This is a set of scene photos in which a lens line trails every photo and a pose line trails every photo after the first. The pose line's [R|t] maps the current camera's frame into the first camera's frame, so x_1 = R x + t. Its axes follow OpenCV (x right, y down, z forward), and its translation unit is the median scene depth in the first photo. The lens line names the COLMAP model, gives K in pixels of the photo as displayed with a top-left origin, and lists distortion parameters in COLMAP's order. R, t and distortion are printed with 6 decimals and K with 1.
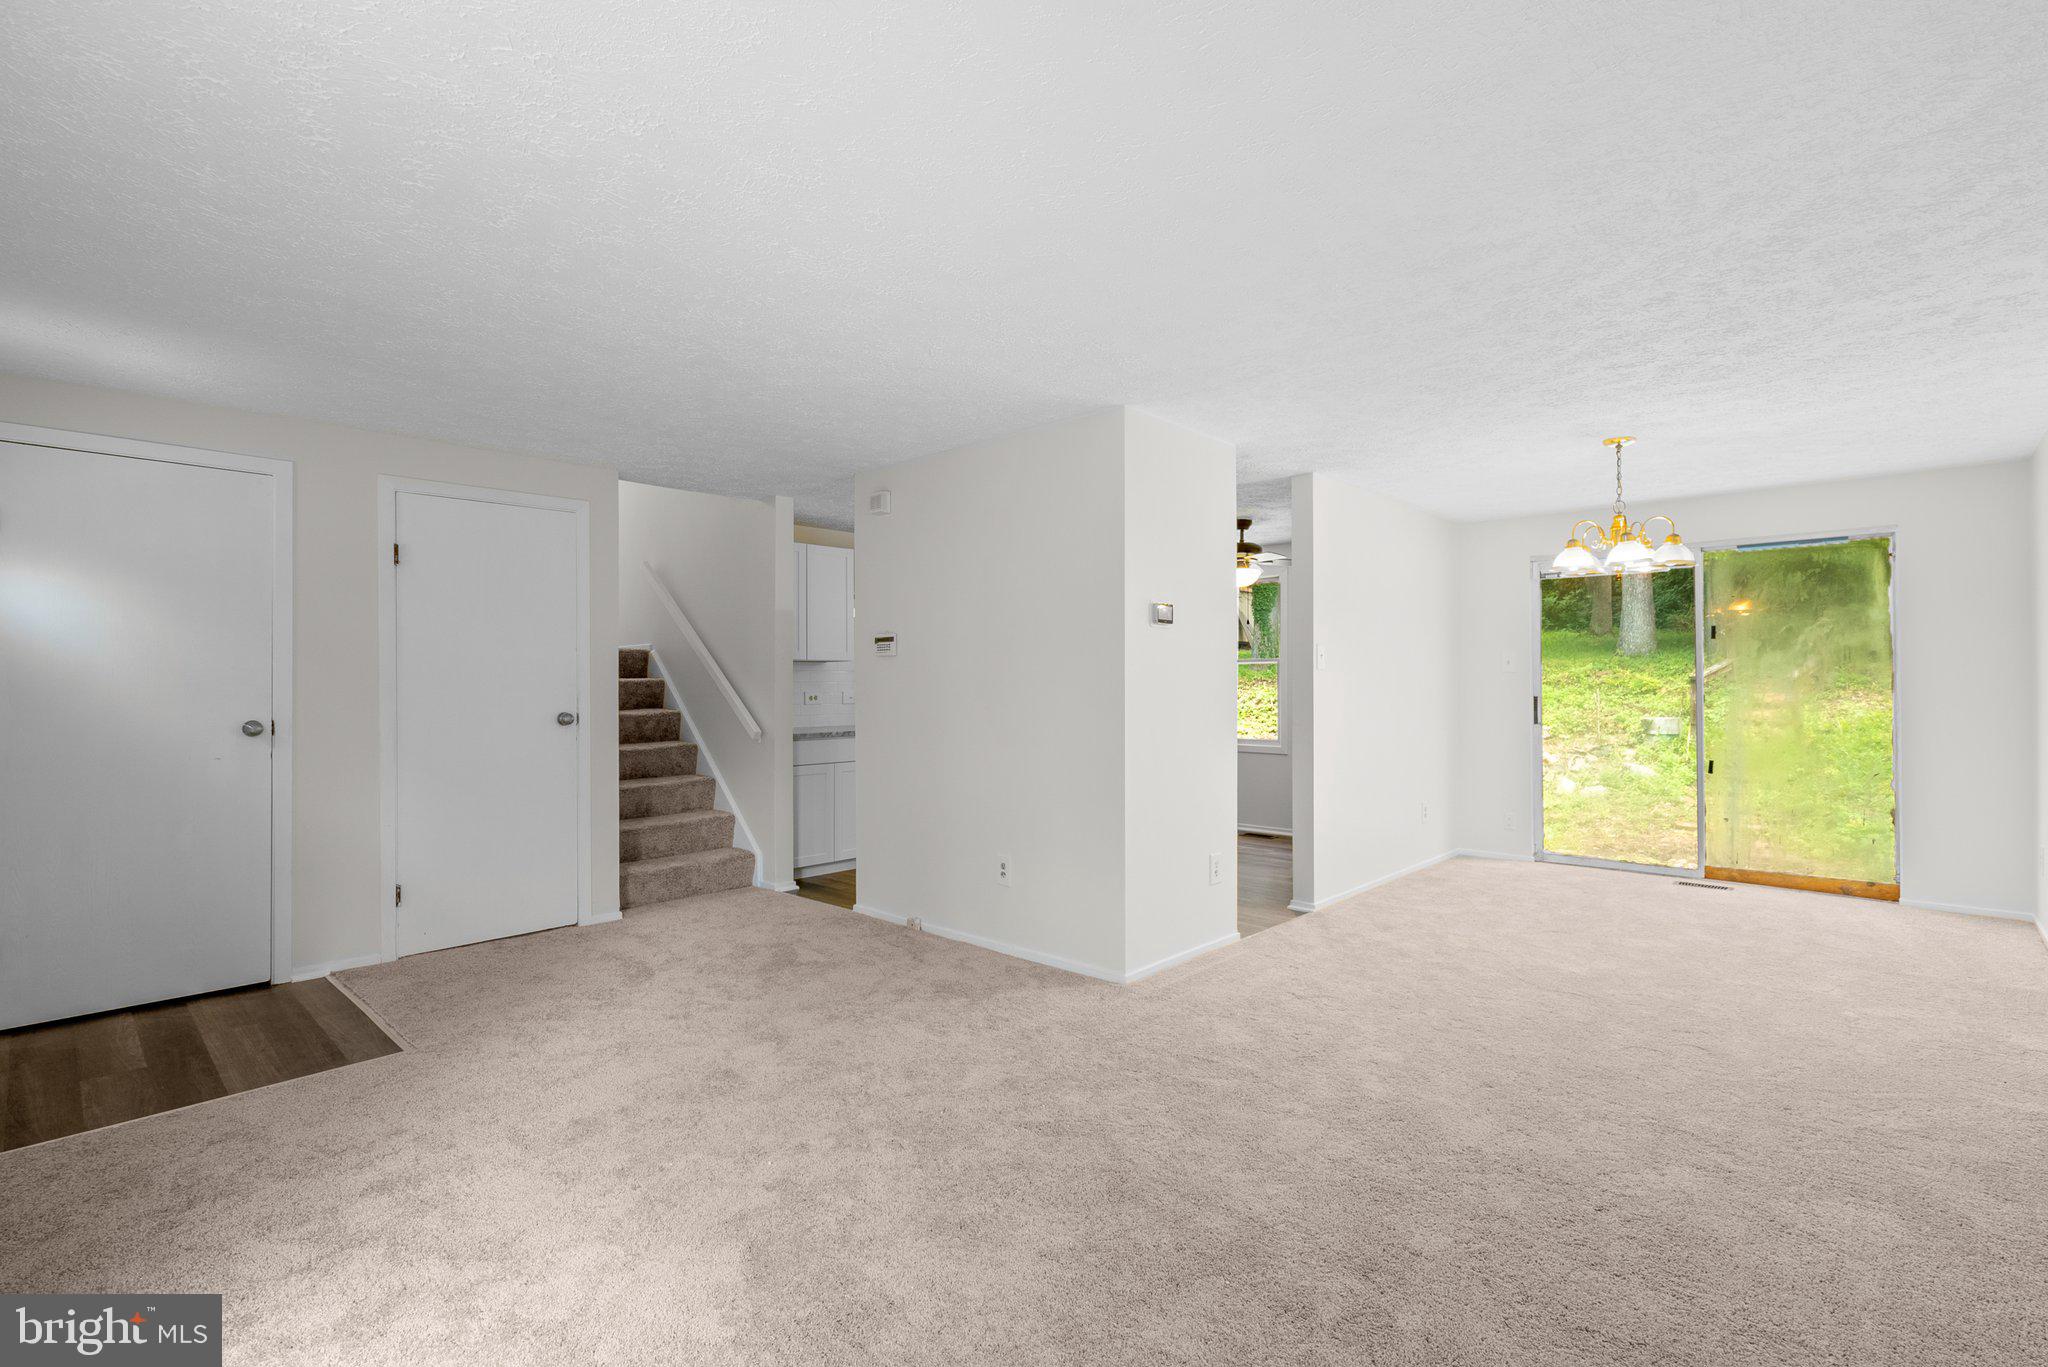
lens RADIAL K [[924.8, 0, 1028.5], [0, 924.8, 656.8], [0, 0, 1]] dist [0.000626, 0.000365]
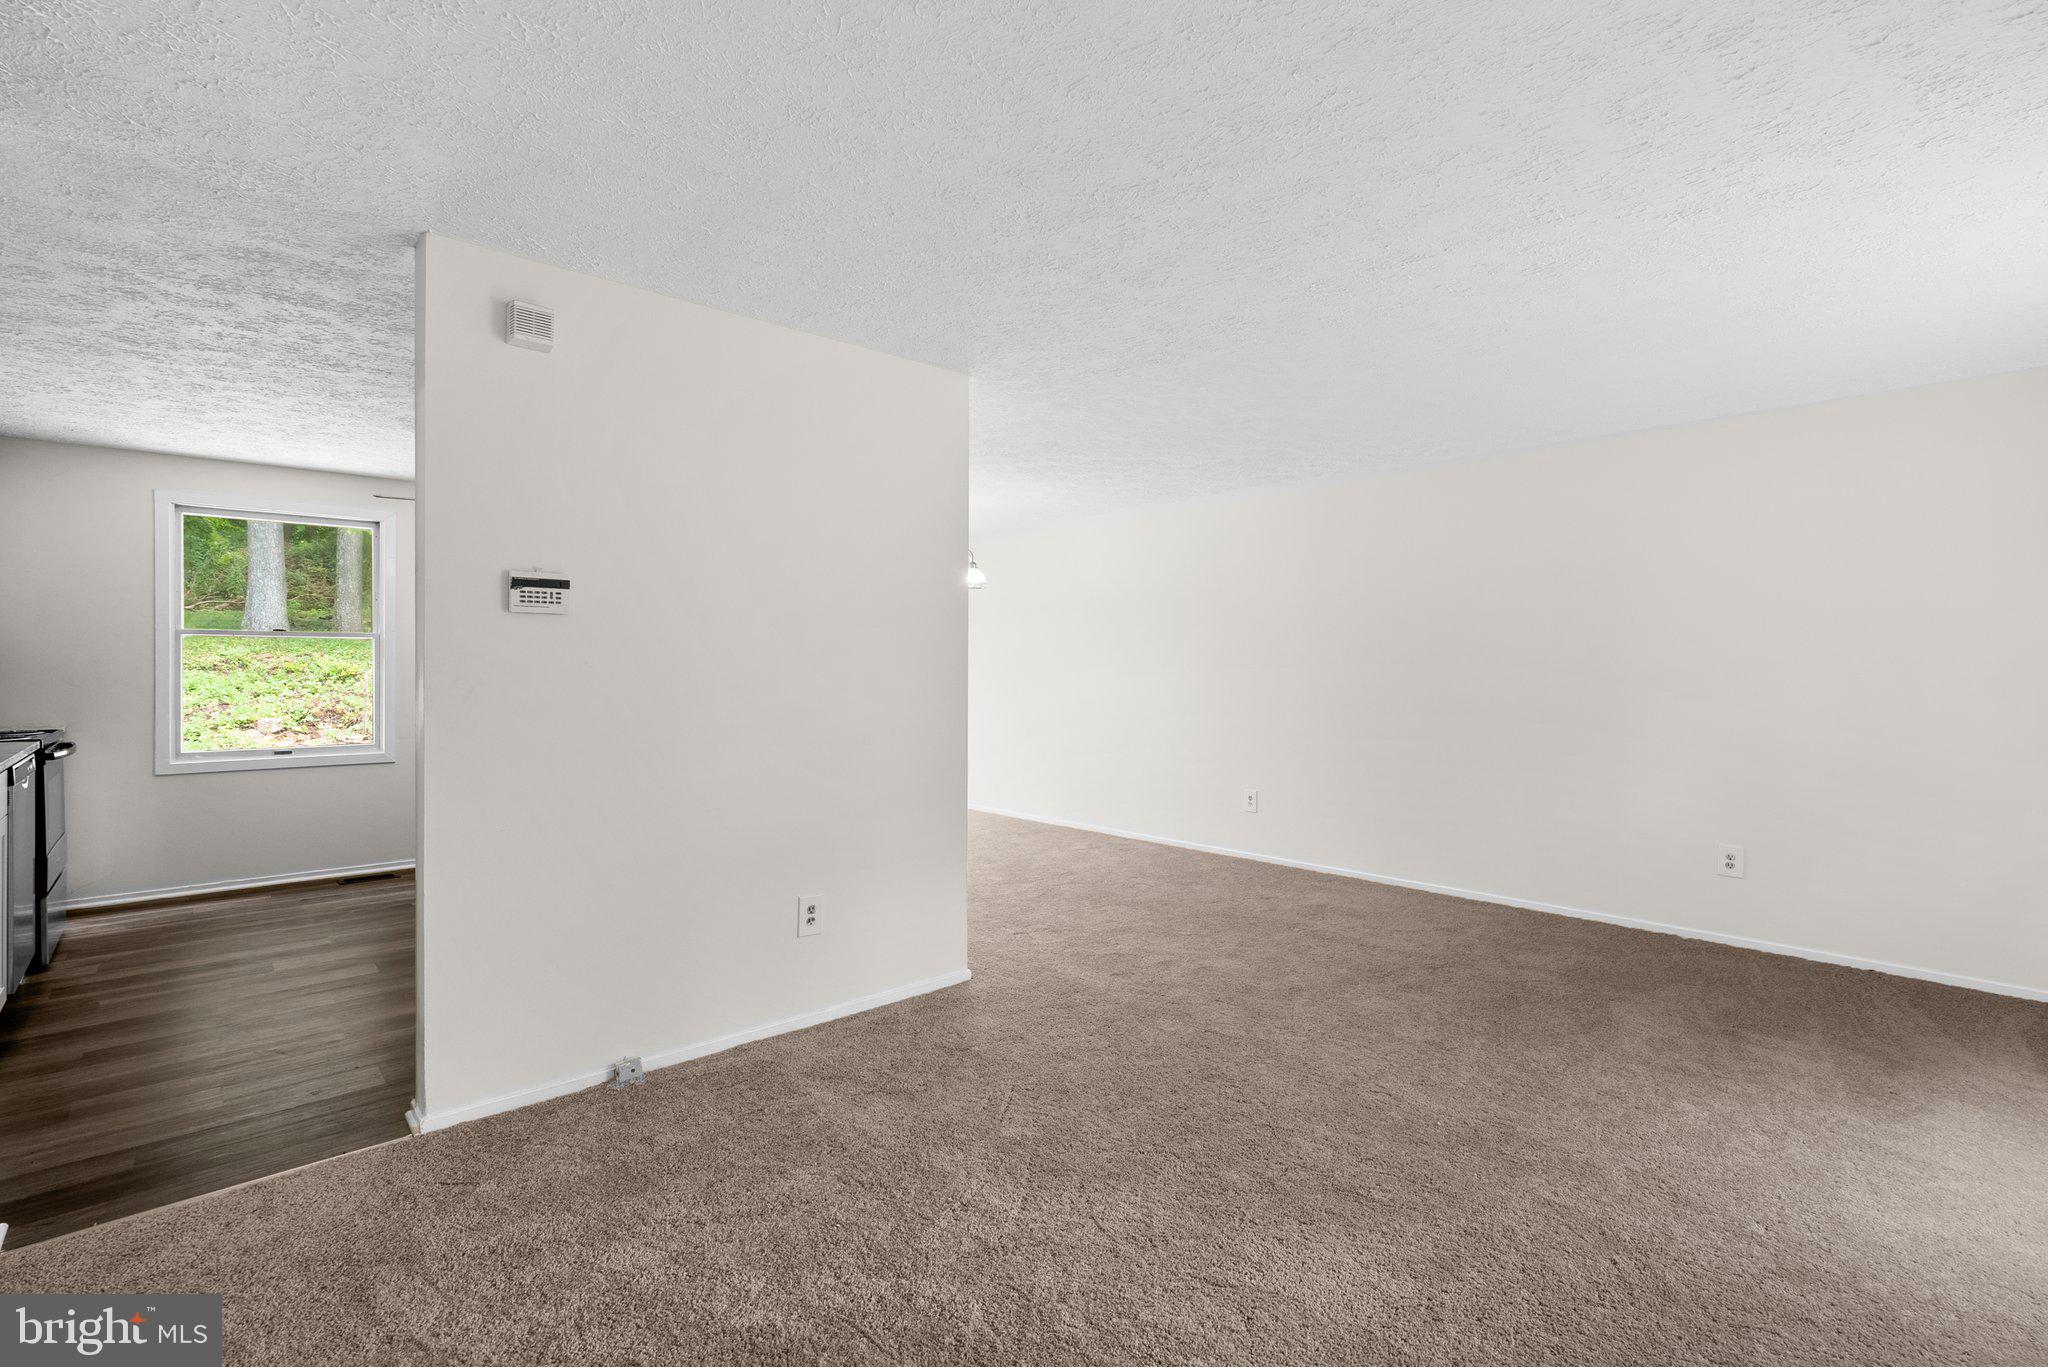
lens RADIAL K [[961.2, 0, 1017.4], [0, 961.2, 677.3], [0, 0, 1]] dist [-0.000860, 0.010700]
pose [[0.103454, -0.008975, 0.994594, -0.596893], [-0.028066, 0.999535, 0.011939, 0.018762], [-0.994238, -0.029149, 0.103154, 0.580207]]
